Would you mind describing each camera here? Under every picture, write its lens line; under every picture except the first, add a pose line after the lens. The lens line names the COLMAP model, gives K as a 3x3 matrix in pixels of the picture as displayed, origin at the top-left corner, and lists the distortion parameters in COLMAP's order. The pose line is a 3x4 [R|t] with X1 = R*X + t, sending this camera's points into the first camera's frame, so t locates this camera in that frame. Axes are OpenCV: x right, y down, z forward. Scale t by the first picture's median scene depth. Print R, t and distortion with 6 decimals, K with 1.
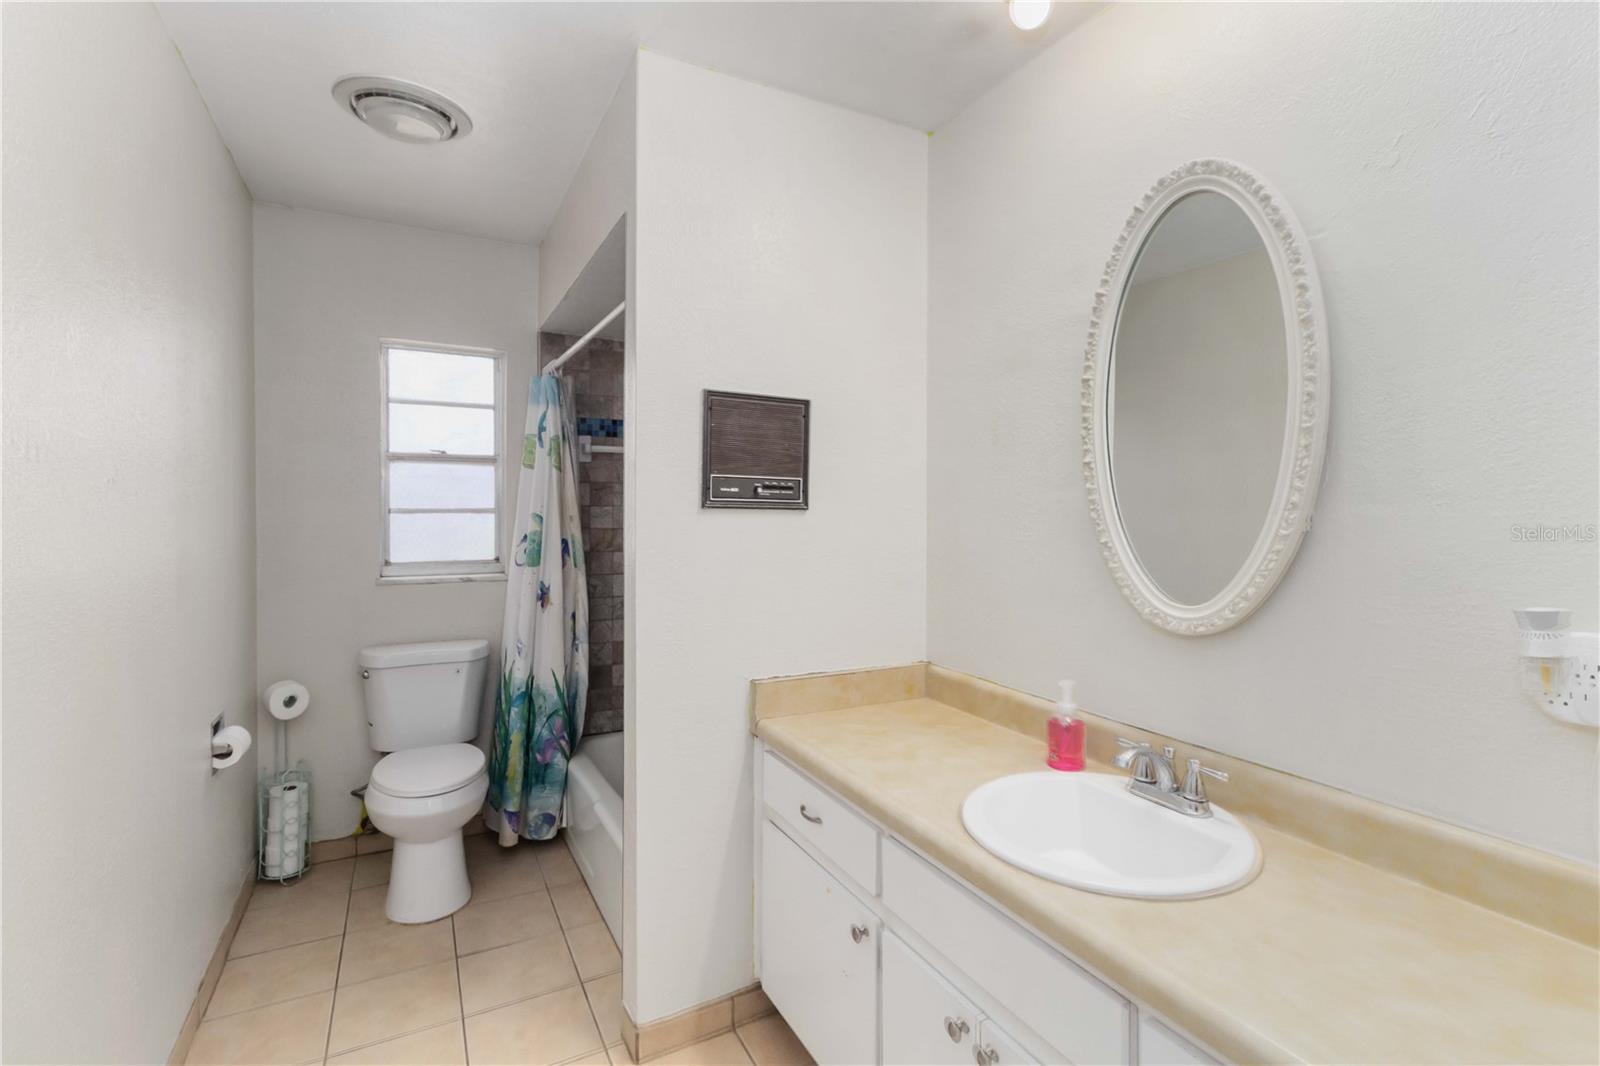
lens RADIAL K [[750.9, 0, 809.9], [0, 750.9, 505.6], [0, 0, 1]] dist [0.004158, 0.000258]
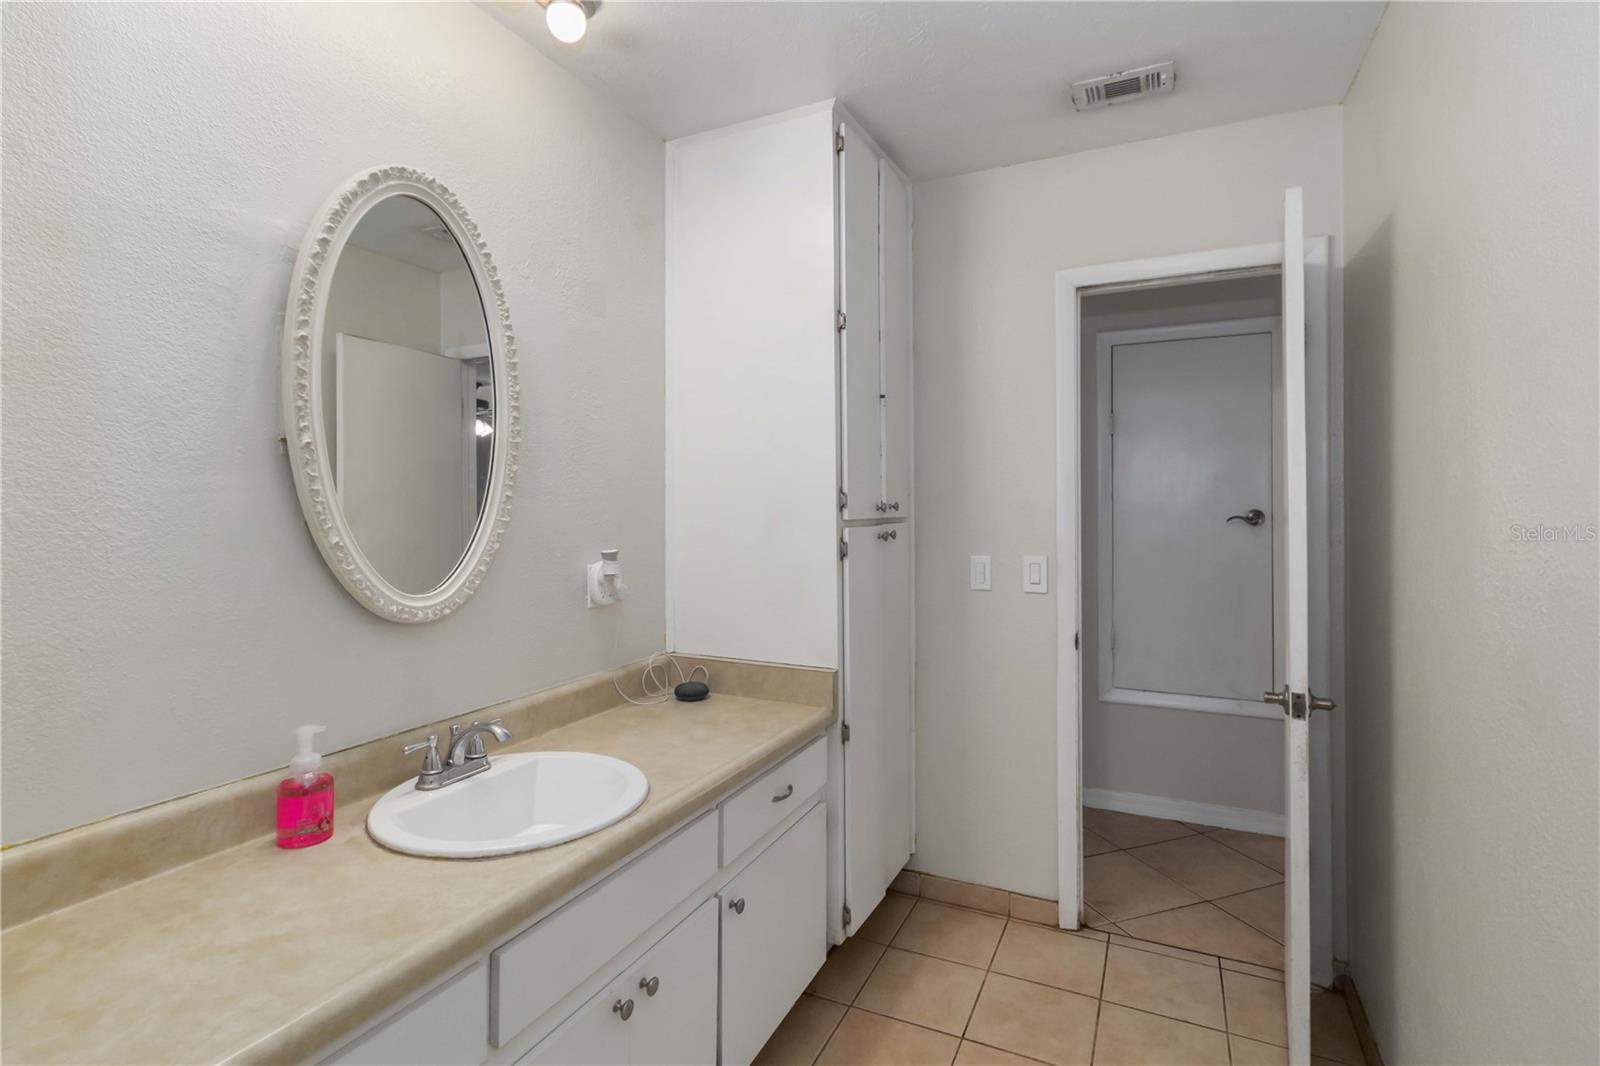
lens RADIAL K [[750.9, 0, 809.9], [0, 750.9, 505.6], [0, 0, 1]] dist [0.004158, 0.000258]
pose [[-0.589162, 0.006376, 0.807990, -0.607102], [0.006675, 0.999973, -0.003024, 0.015634], [-0.807988, 0.003612, -0.589188, 1.089493]]
